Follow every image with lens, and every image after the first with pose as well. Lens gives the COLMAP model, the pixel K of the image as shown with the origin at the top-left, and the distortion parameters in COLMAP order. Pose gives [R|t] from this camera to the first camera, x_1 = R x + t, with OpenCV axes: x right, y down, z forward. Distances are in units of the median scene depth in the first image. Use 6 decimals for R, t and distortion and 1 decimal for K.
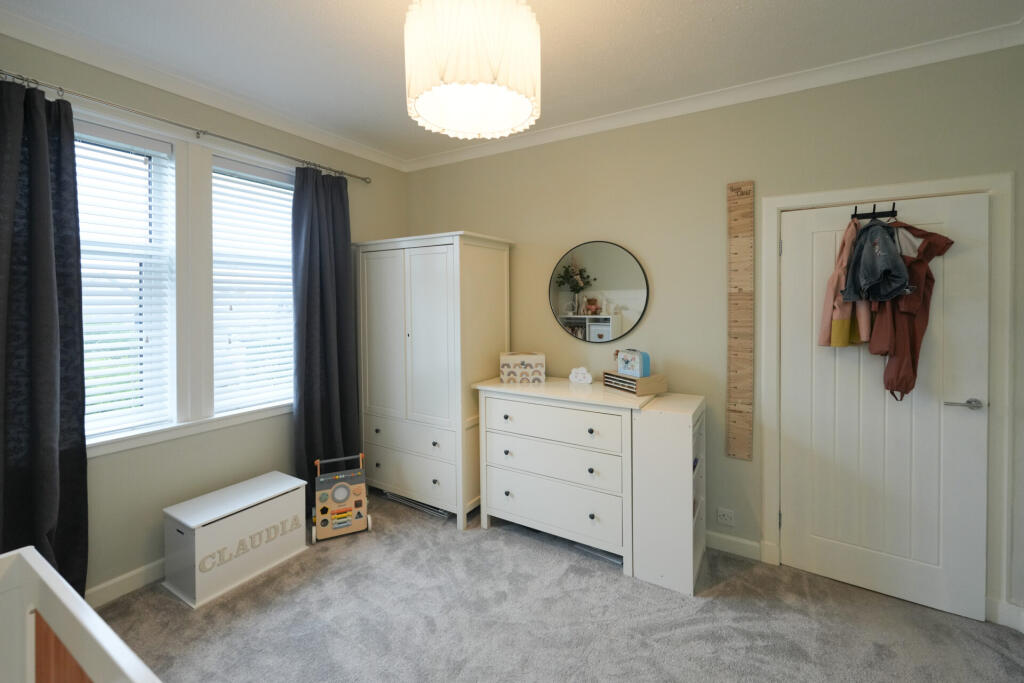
lens RADIAL K [[432.6, 0, 507.8], [0, 432.6, 307.2], [0, 0, 1]] dist [0.000151, 0.000099]
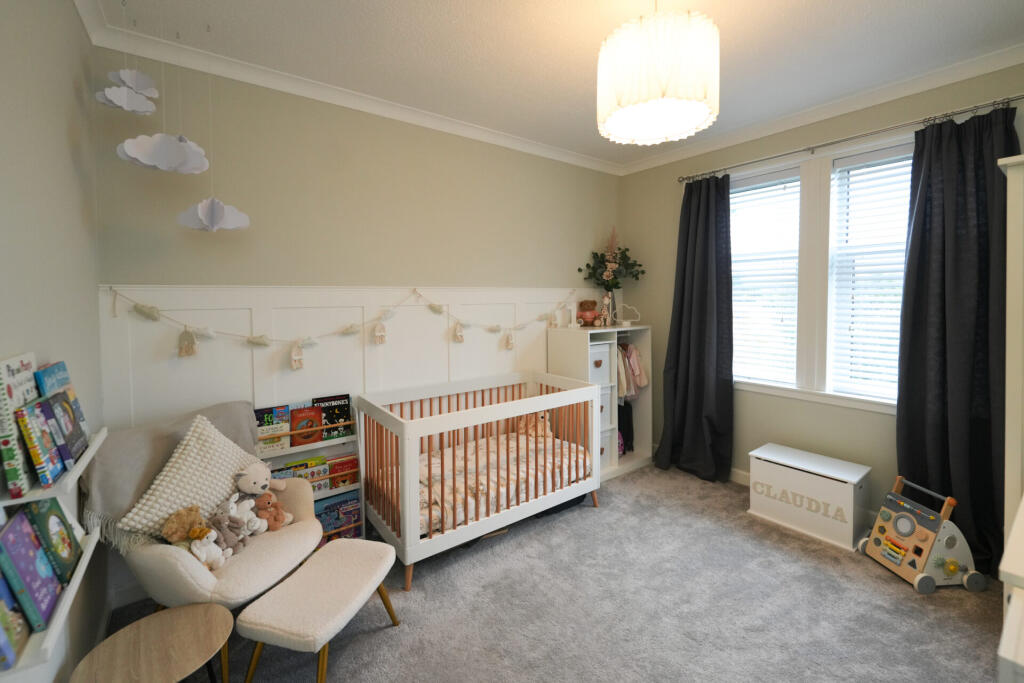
lens RADIAL K [[432.6, 0, 507.8], [0, 432.6, 307.2], [0, 0, 1]] dist [0.000151, 0.000099]
pose [[-0.375977, 0.027503, -0.926221, 0.686907], [-0.003150, 0.999516, 0.030958, -0.003280], [0.926624, 0.014557, -0.375708, 0.653021]]
